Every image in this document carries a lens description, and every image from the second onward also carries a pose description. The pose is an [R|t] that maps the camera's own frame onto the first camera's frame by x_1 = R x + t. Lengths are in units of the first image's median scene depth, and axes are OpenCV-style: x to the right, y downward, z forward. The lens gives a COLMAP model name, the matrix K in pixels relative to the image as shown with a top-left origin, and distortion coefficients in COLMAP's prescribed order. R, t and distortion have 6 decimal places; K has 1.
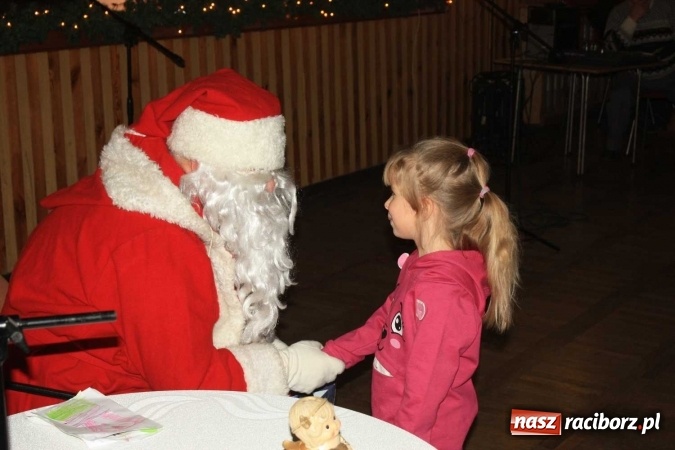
lens RADIAL K [[1242.9, 0, 340.0], [0, 1242.9, 228.4], [0, 0, 1]] dist [0.027008, 0.000000]
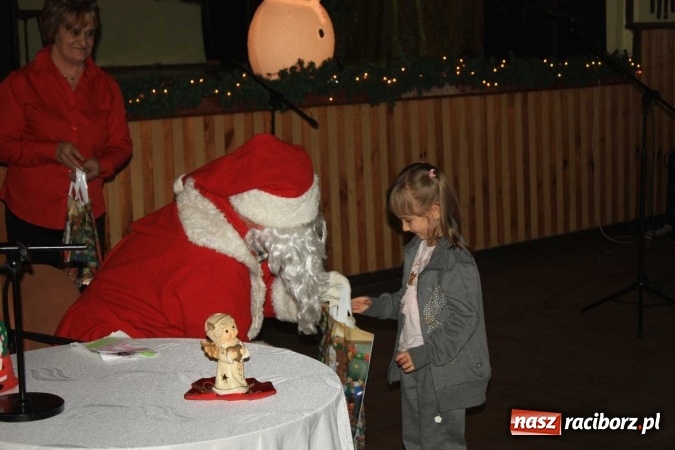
lens RADIAL K [[1484.4, 0, 340.8], [0, 1484.4, 222.8], [0, 0, 1]] dist [0.073038, 0.000000]
pose [[0.976576, 0.018127, -0.214409, 0.157016], [-0.035900, 0.996205, -0.079290, 0.049341], [0.212158, 0.085130, 0.973520, -0.236042]]
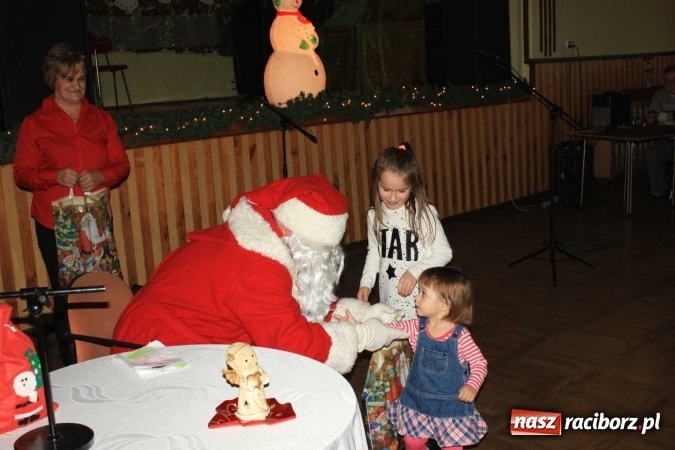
lens RADIAL K [[894.0, 0, 339.3], [0, 894.0, 218.8], [0, 0, 1]] dist [-0.052946, 0.000000]
pose [[0.979368, -0.009802, -0.201846, 0.103453], [0.000793, 0.999002, -0.044666, 0.007868], [0.202082, 0.043585, 0.978398, -0.037547]]
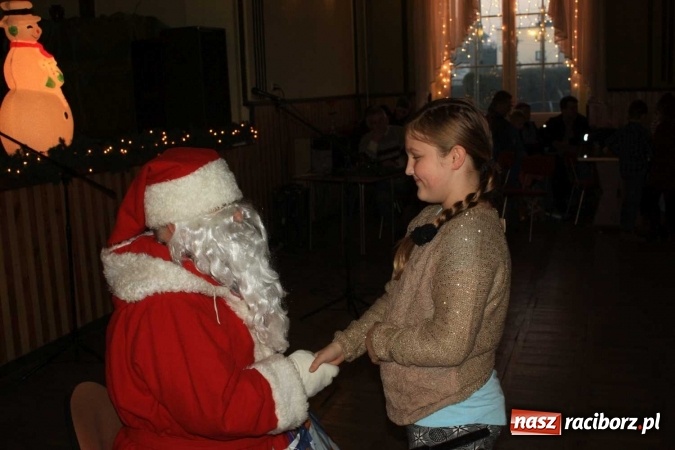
lens RADIAL K [[894.0, 0, 340.7], [0, 894.0, 230.2], [0, 0, 1]] dist [-0.052946, 0.000000]
pose [[0.957469, -0.073821, 0.278932, -0.143225], [0.093186, 0.994027, -0.056799, -0.022079], [-0.273073, 0.080376, 0.958630, 0.064317]]
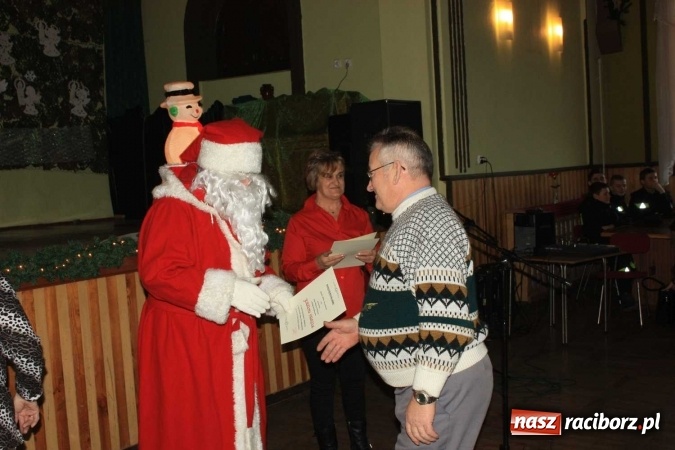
lens RADIAL K [[872.1, 0, 338.6], [0, 872.1, 225.1], [0, 0, 1]] dist [-0.048928, 0.000000]
pose [[0.998061, -0.045374, -0.042603, 0.011795], [0.038039, 0.986467, -0.159488, -0.040968], [0.049263, 0.157558, 0.986280, 0.147226]]
